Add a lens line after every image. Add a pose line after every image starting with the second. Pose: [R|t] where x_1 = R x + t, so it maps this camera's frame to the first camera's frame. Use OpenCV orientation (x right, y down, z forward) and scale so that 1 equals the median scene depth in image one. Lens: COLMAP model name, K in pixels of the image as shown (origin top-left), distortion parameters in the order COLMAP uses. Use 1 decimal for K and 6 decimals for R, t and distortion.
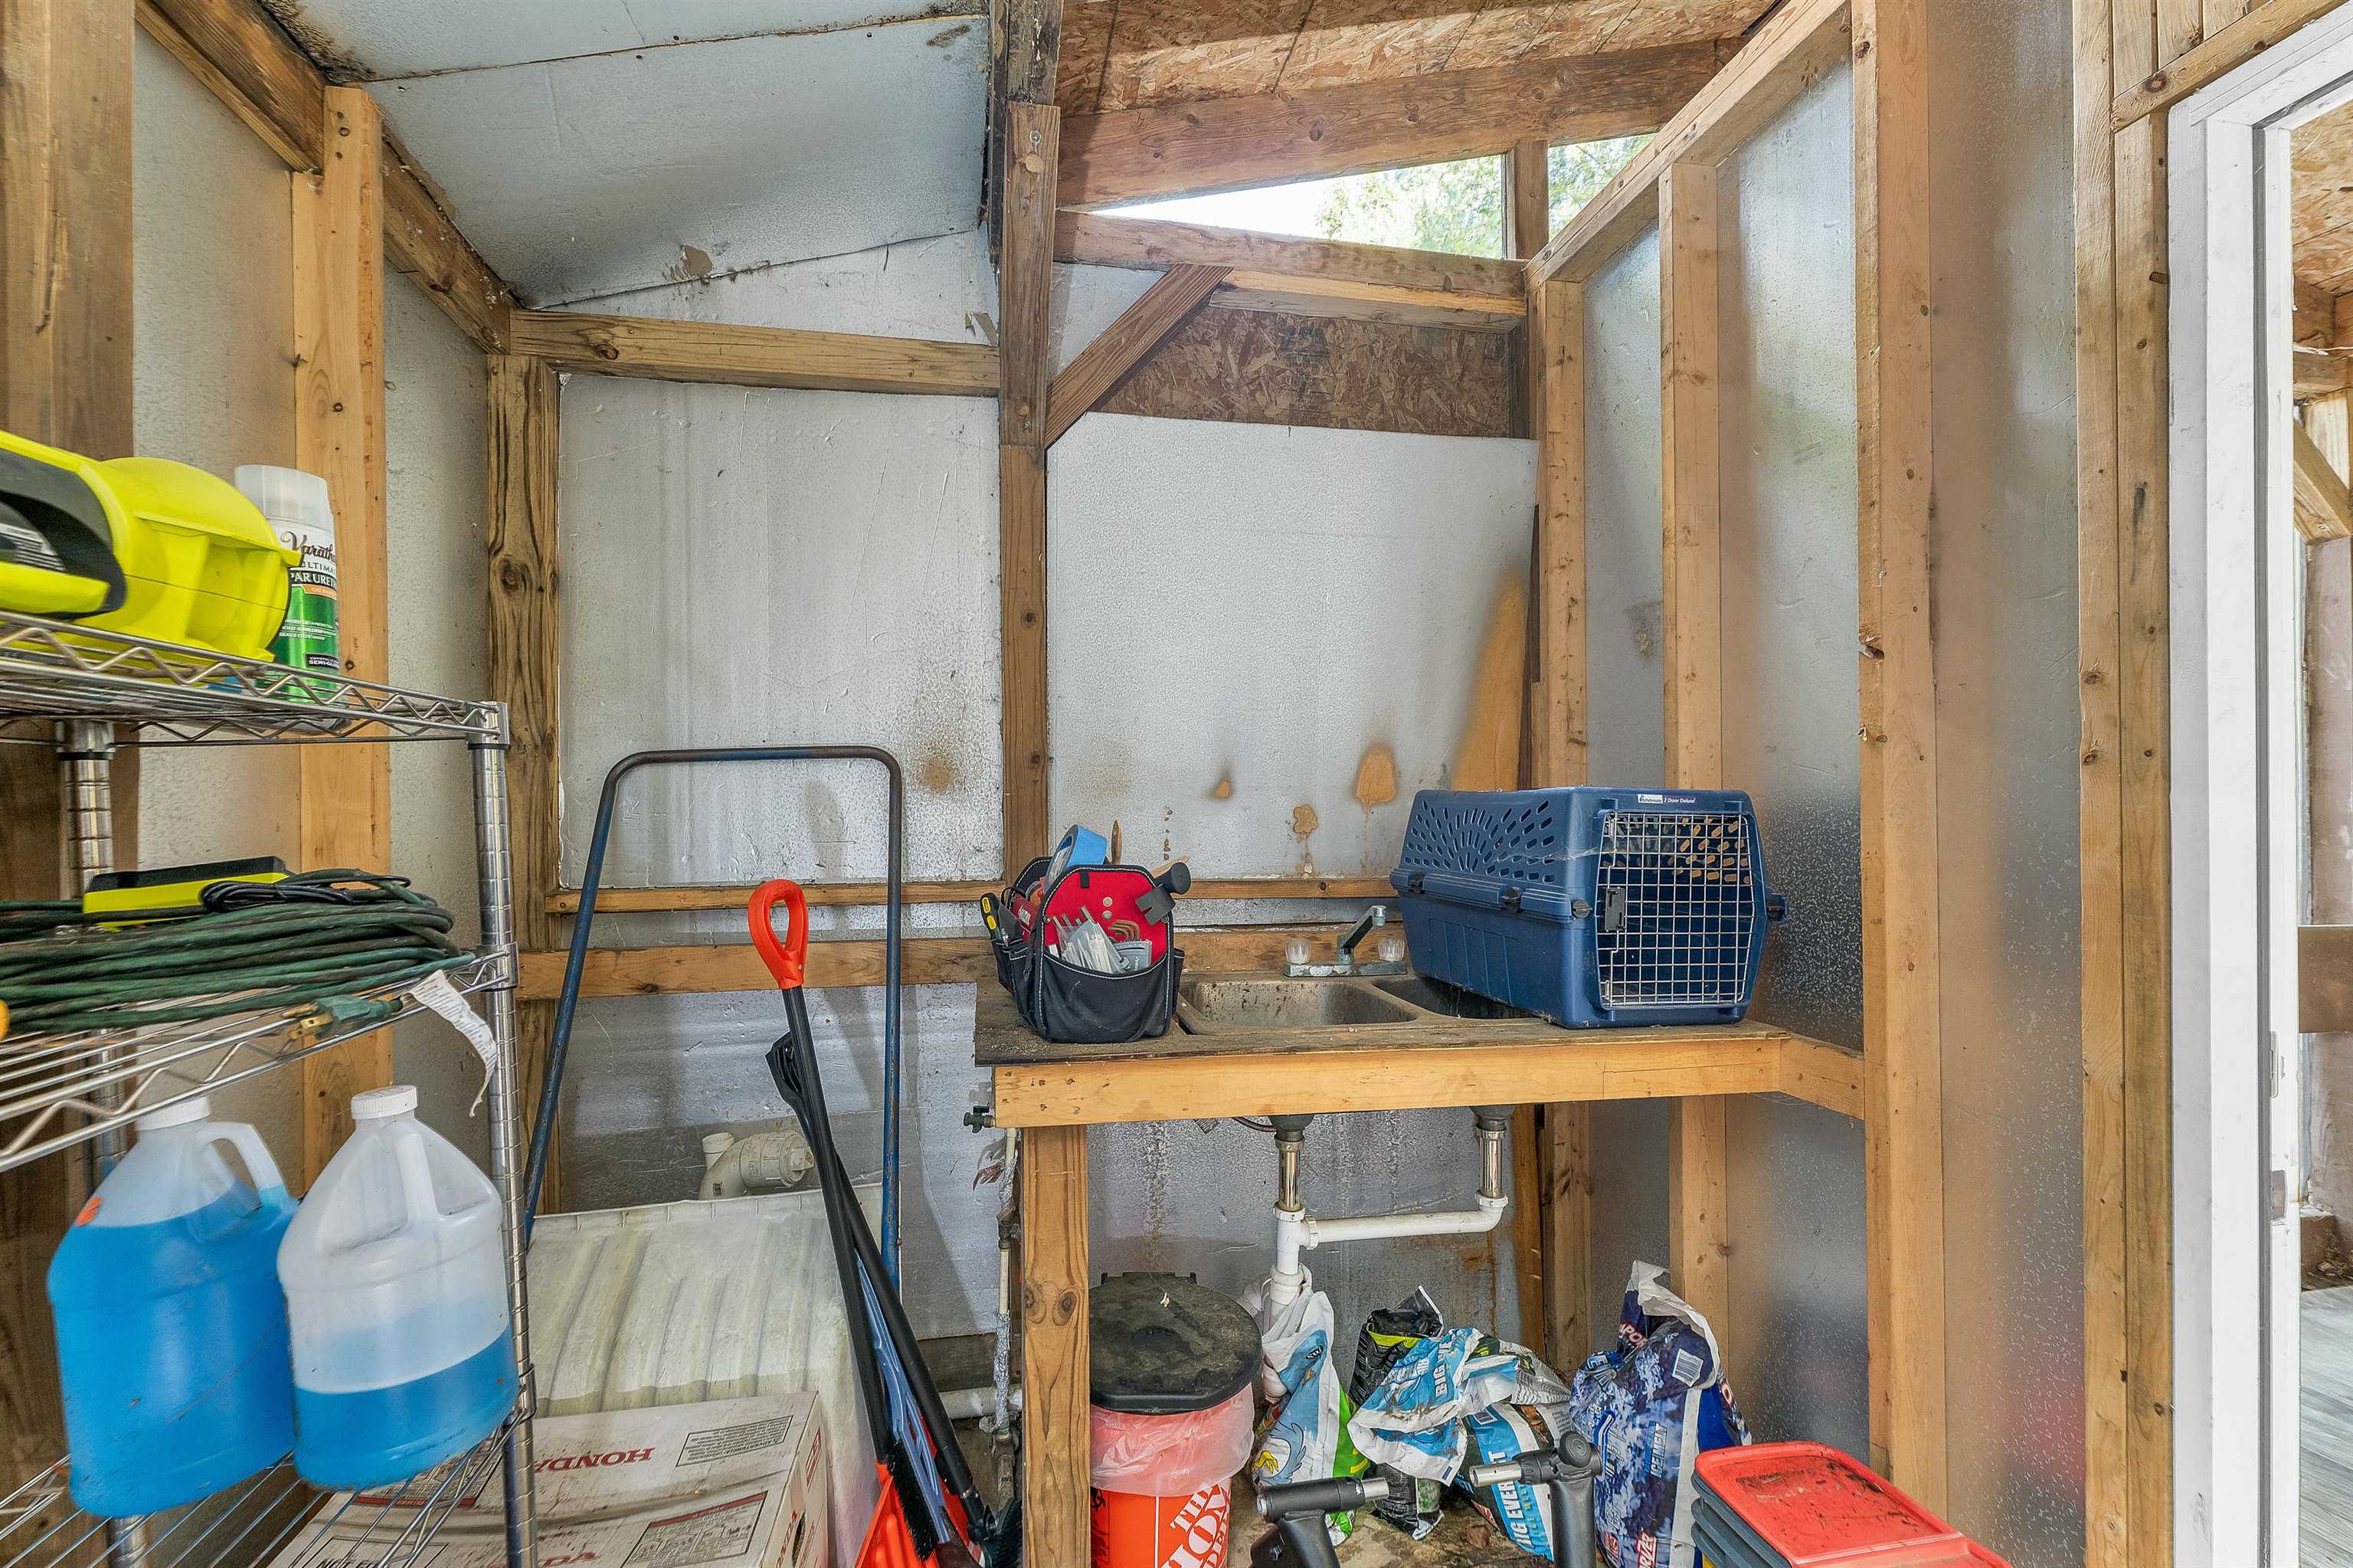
lens RADIAL K [[971.7, 0, 1171.1], [0, 971.7, 812.8], [0, 0, 1]] dist [0.000591, 0.000108]
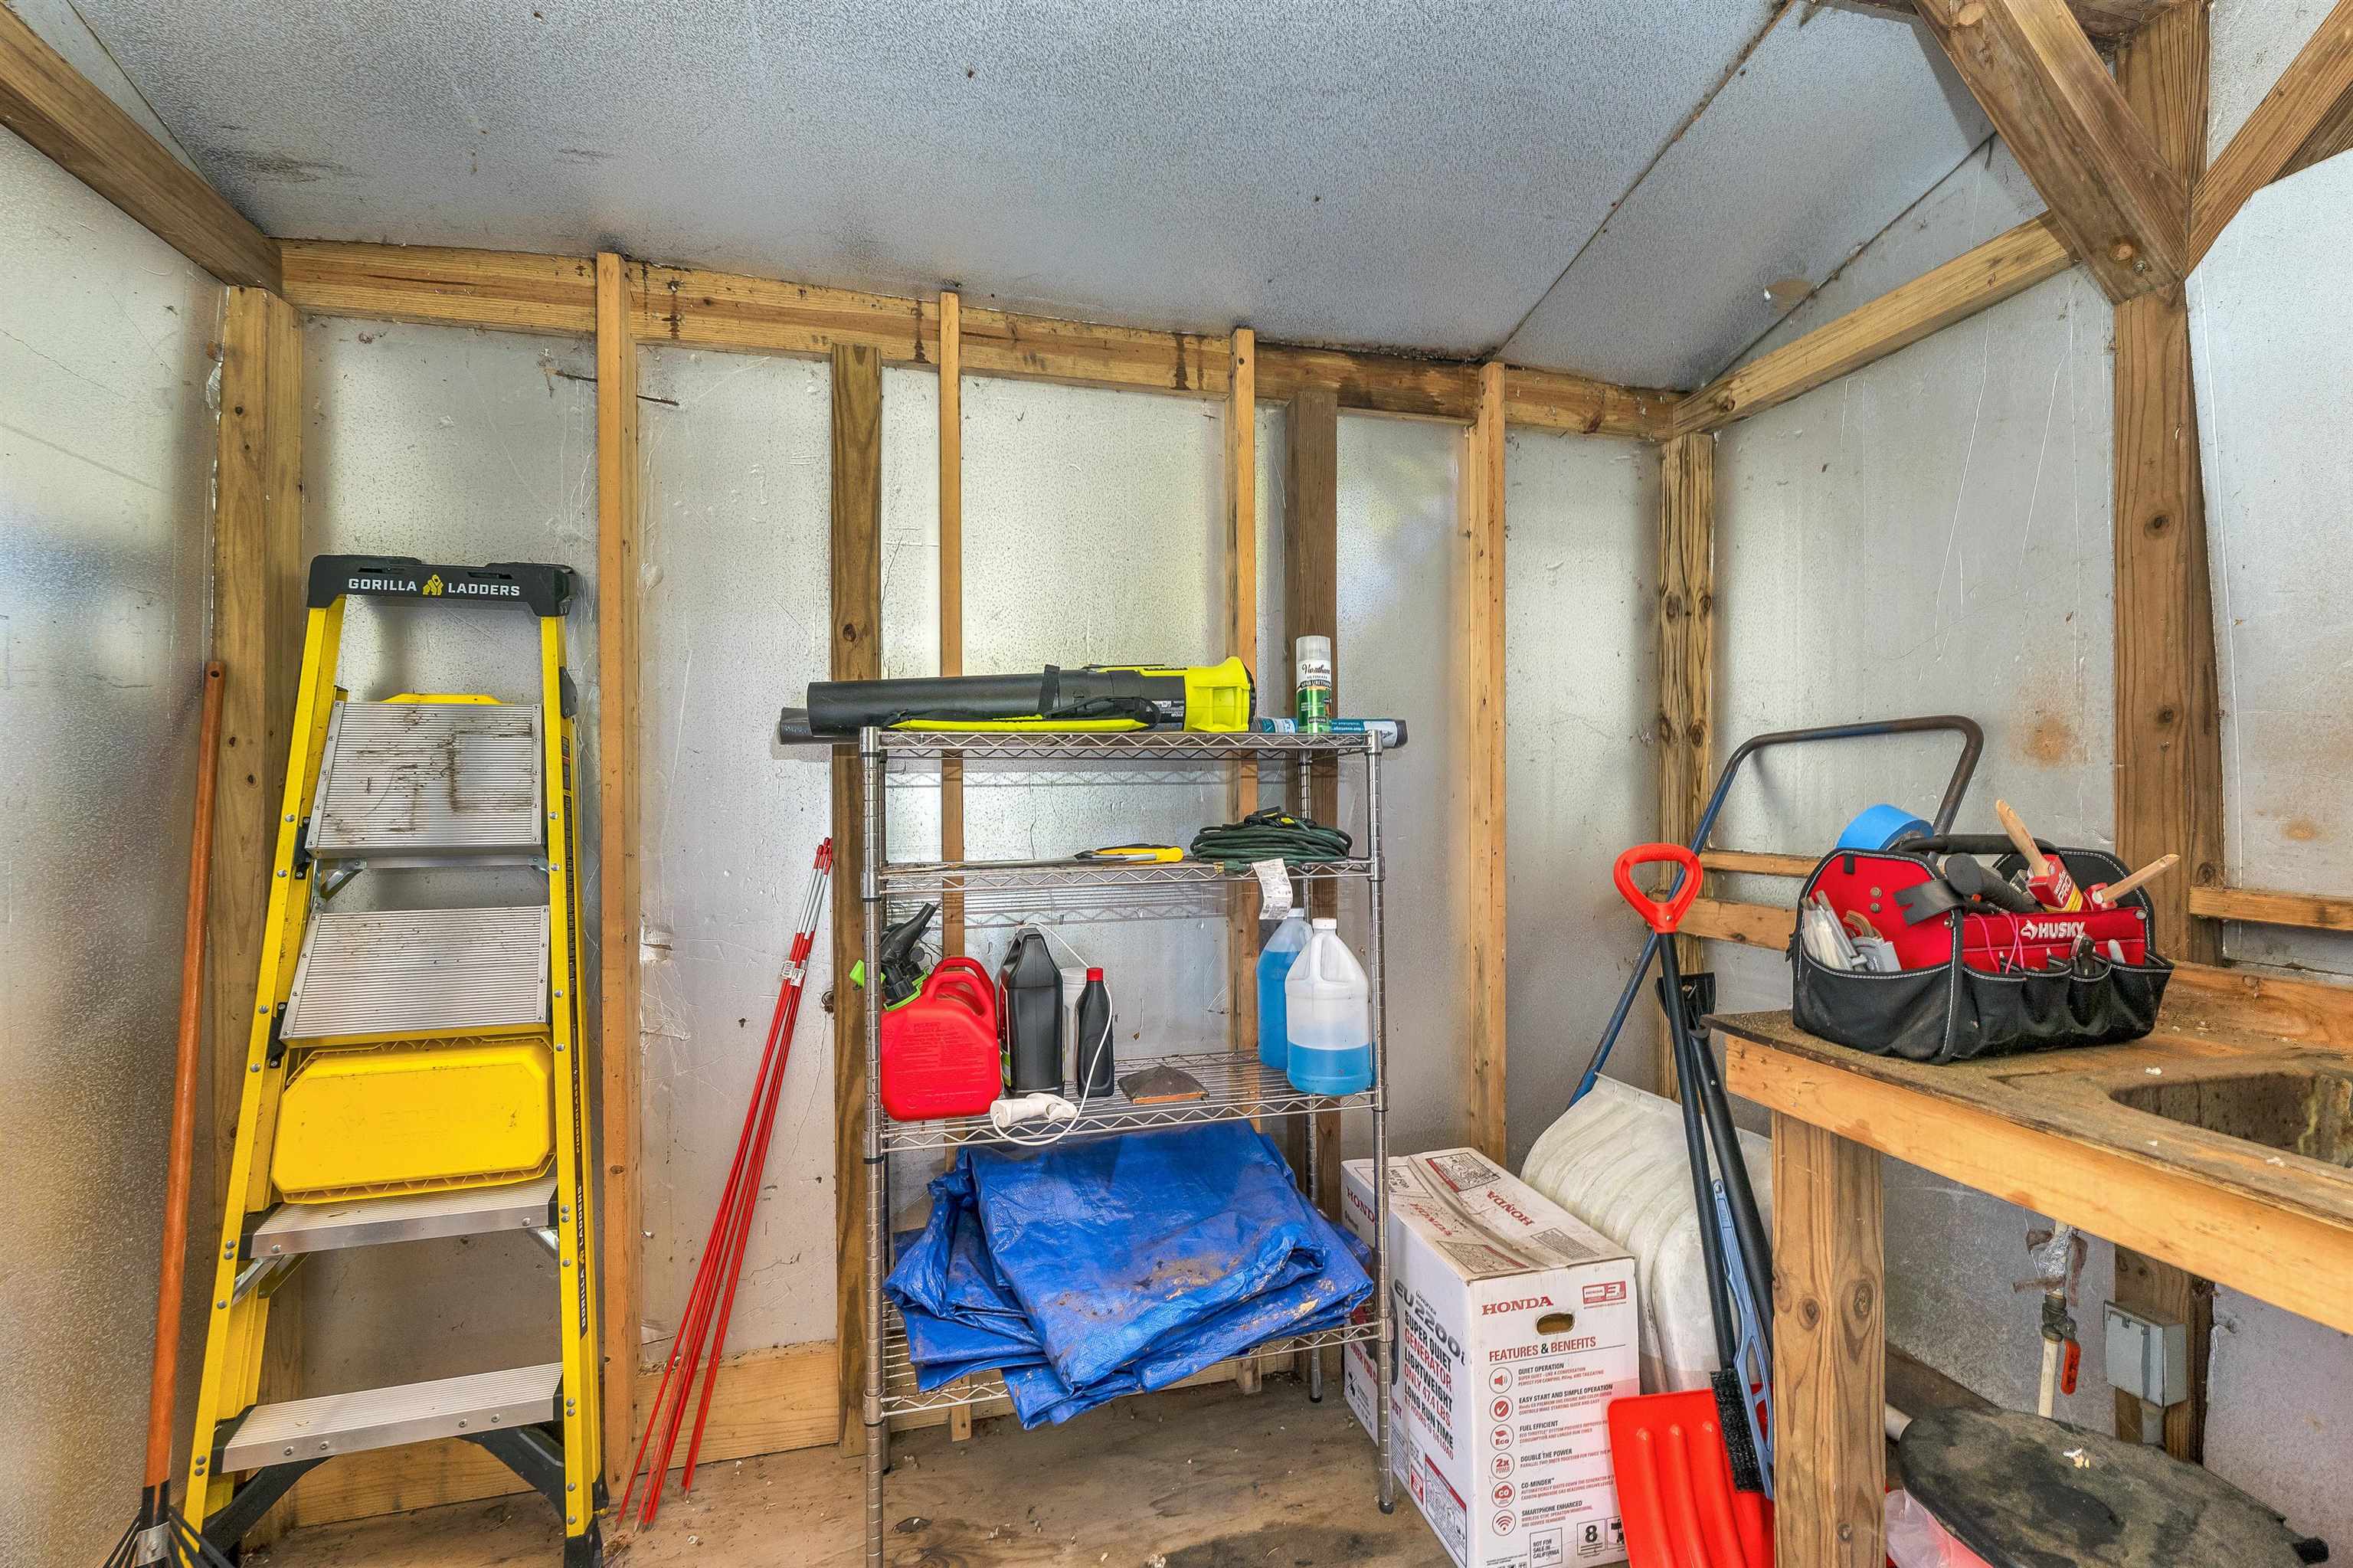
lens RADIAL K [[988.6, 0, 1178.3], [0, 988.6, 788.9], [0, 0, 1]] dist [-0.000023, 0.000339]
pose [[0.070069, 0.005077, -0.997529, 0.611744], [-0.001197, 0.999987, 0.005006, -0.004651], [0.997541, 0.000844, 0.070074, 0.241350]]
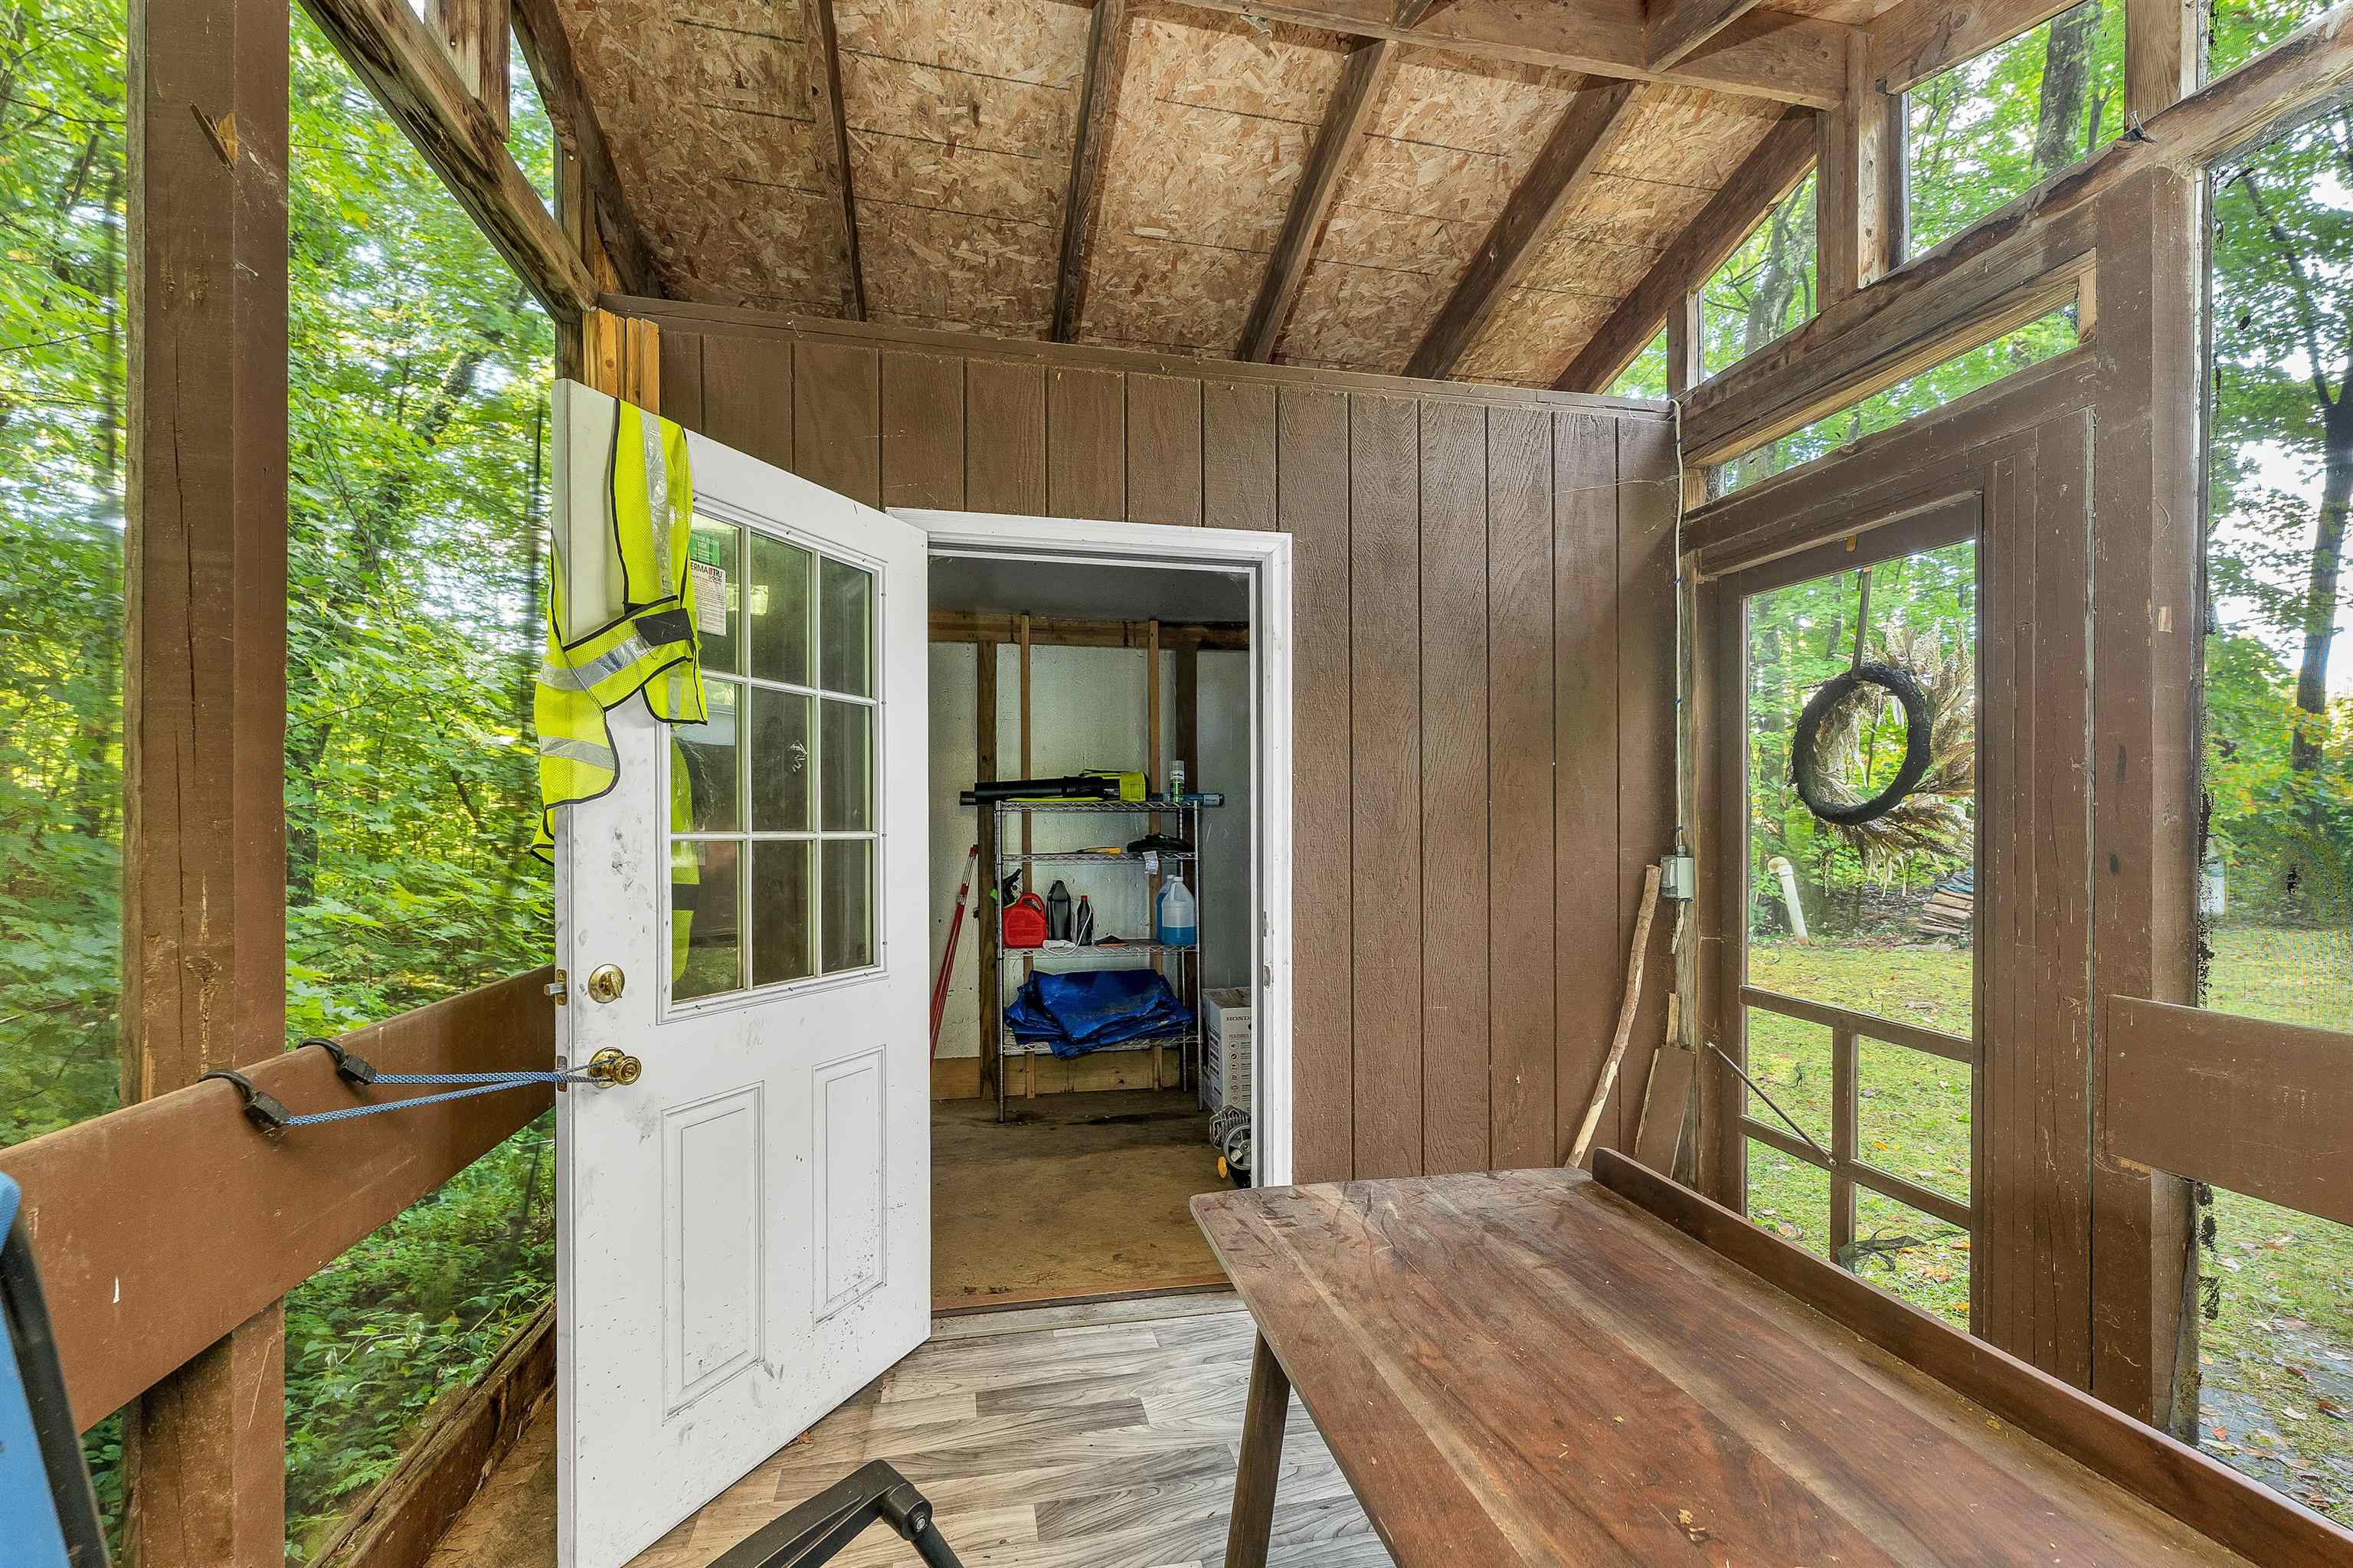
lens RADIAL K [[996.4, 0, 1181.2], [0, 996.4, 831.9], [0, 0, 1]] dist [-0.000730, -0.000101]
pose [[0.029608, 0.010384, -0.999508, 2.075455], [-0.000896, 0.999946, 0.010362, -0.004422], [0.999561, 0.000588, 0.029616, 0.391555]]
